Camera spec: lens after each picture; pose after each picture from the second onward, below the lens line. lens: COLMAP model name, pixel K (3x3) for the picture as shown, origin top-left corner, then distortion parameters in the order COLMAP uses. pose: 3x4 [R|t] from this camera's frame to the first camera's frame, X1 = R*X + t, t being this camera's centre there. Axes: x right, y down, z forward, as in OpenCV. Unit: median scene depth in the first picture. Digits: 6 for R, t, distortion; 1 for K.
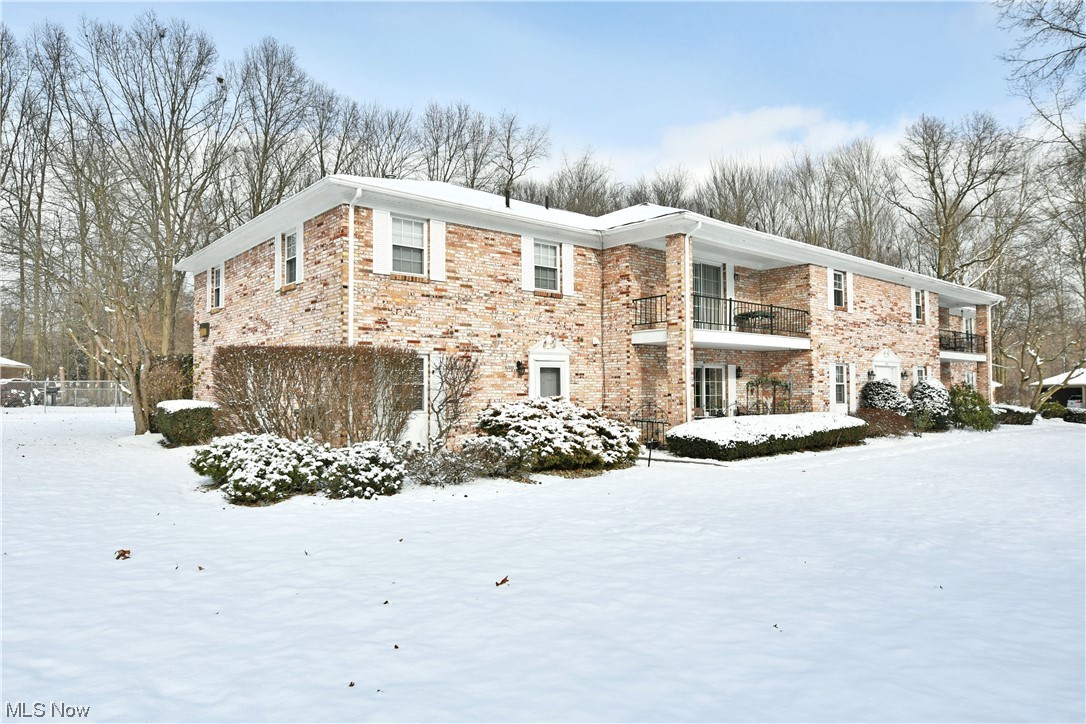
lens RADIAL K [[683.5, 0, 532.9], [0, 683.5, 356.6], [0, 0, 1]] dist [-0.010588, -0.004986]
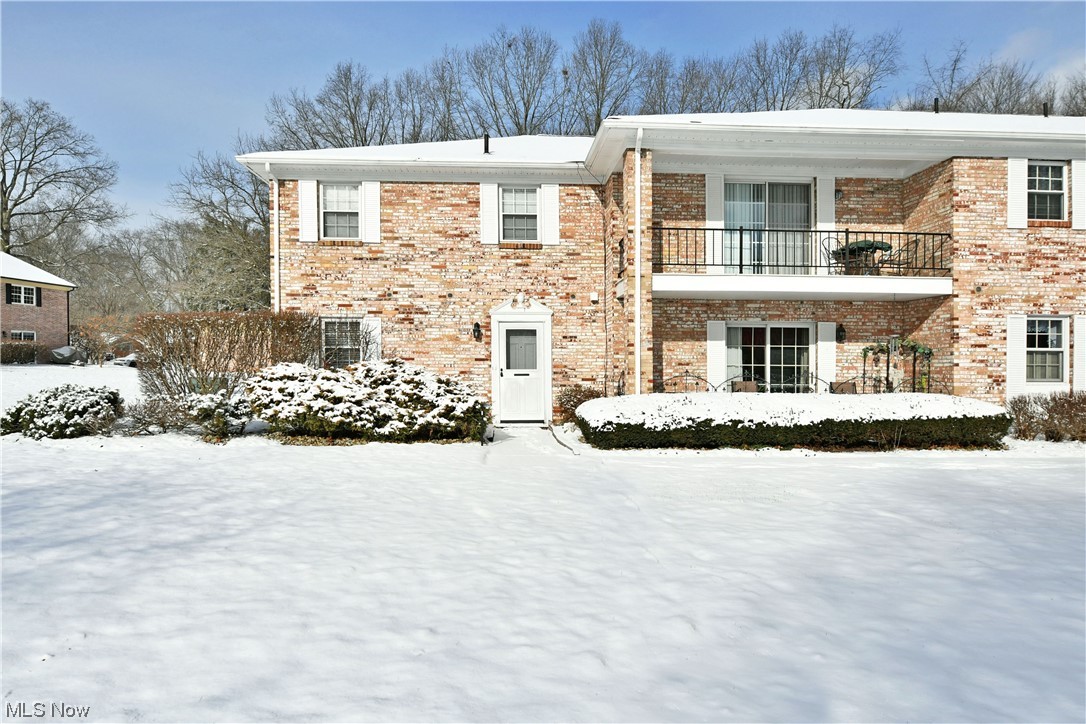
lens RADIAL K [[683.5, 0, 539.2], [0, 683.5, 371.0], [0, 0, 1]] dist [-0.010588, -0.004986]
pose [[0.792817, 0.016943, -0.609224, 0.603339], [0.018681, 0.998468, 0.052078, 0.024992], [0.609173, -0.052669, 0.791286, 0.328906]]
